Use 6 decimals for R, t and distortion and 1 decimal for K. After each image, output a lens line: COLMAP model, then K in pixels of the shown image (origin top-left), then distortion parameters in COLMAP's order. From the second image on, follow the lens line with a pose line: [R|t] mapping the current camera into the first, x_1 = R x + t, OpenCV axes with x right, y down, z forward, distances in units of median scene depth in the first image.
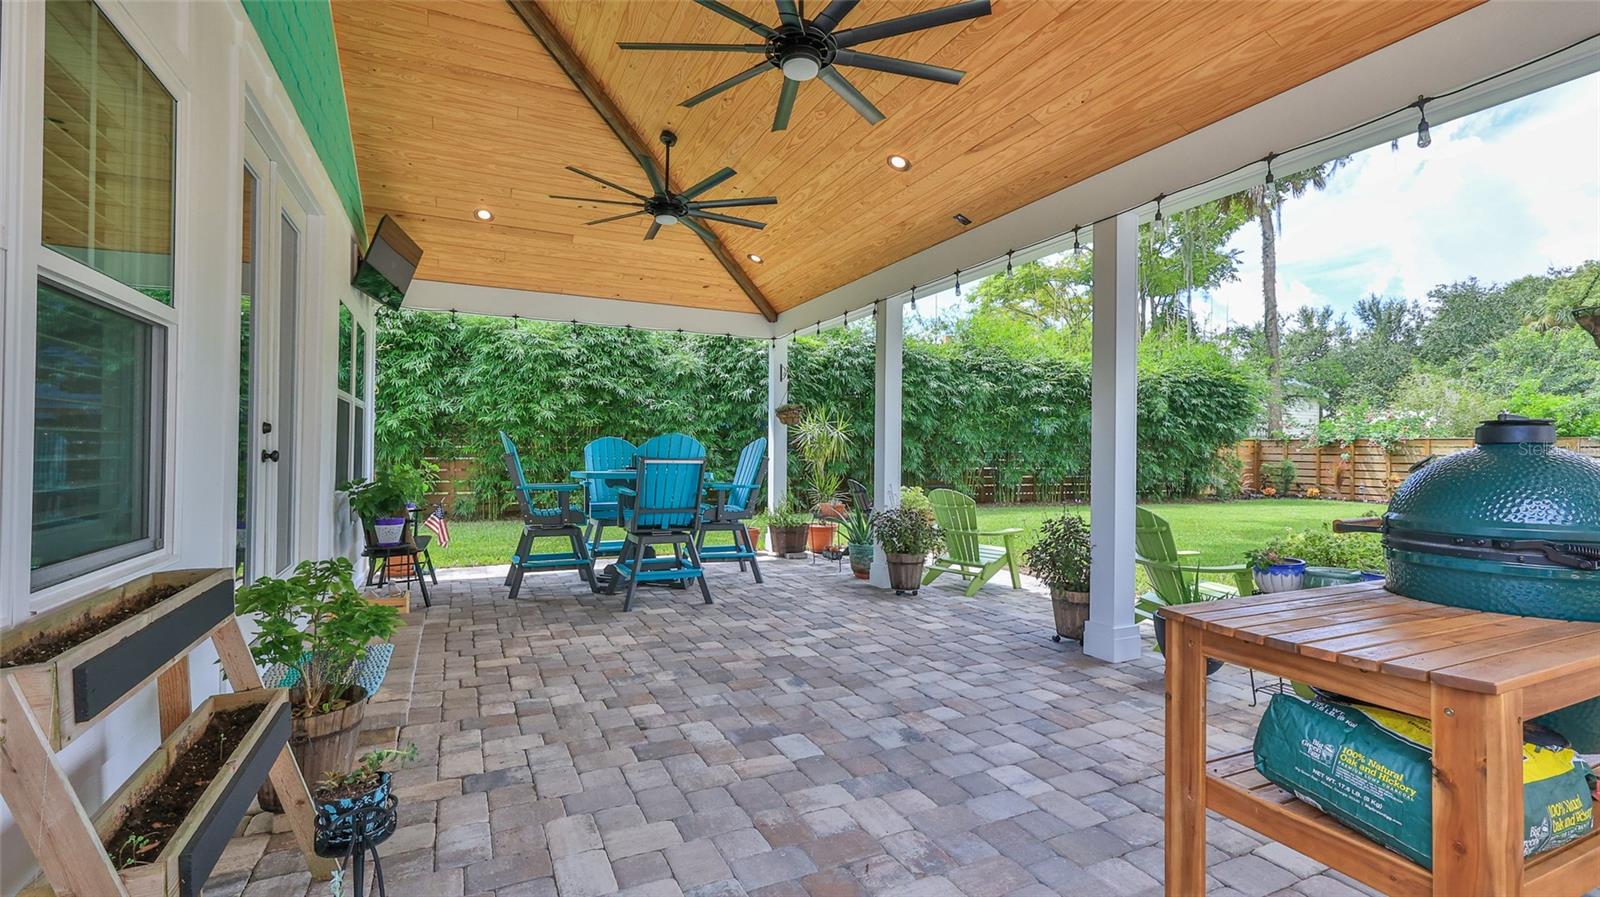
lens RADIAL K [[713.2, 0, 801.6], [0, 713.2, 449.4], [0, 0, 1]] dist [-0.001534, -0.000597]
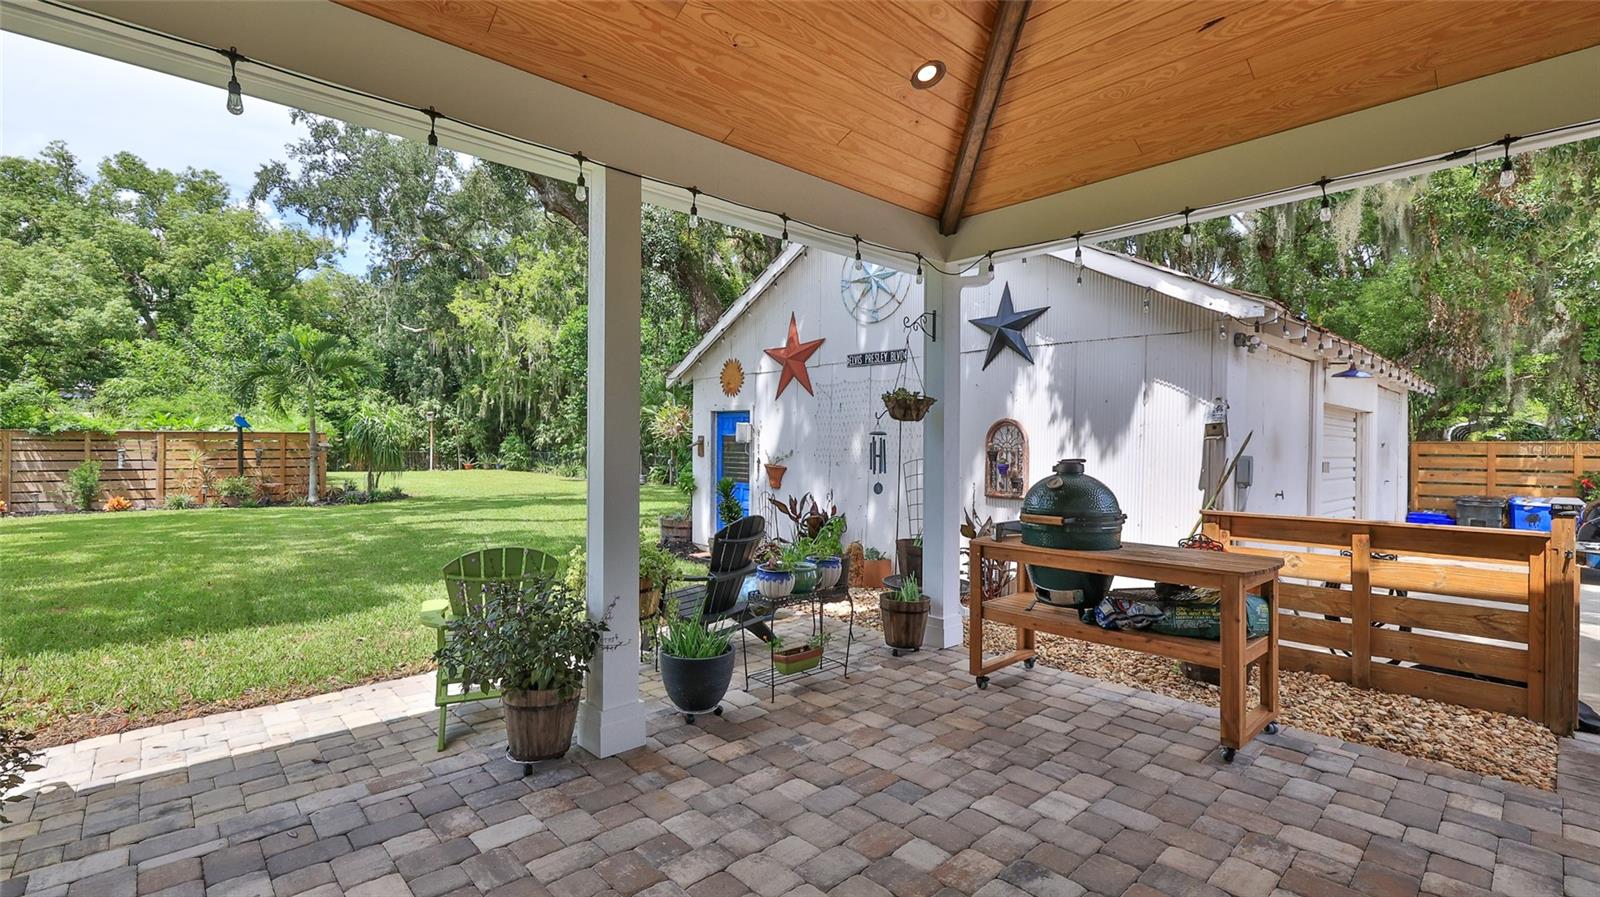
lens RADIAL K [[713.2, 0, 802.4], [0, 713.2, 443.5], [0, 0, 1]] dist [-0.001534, -0.000597]
pose [[-0.292641, -0.008307, 0.956186, -0.426575], [-0.016087, 0.999864, 0.003763, -0.047116], [-0.956087, -0.014281, -0.292735, 1.236779]]
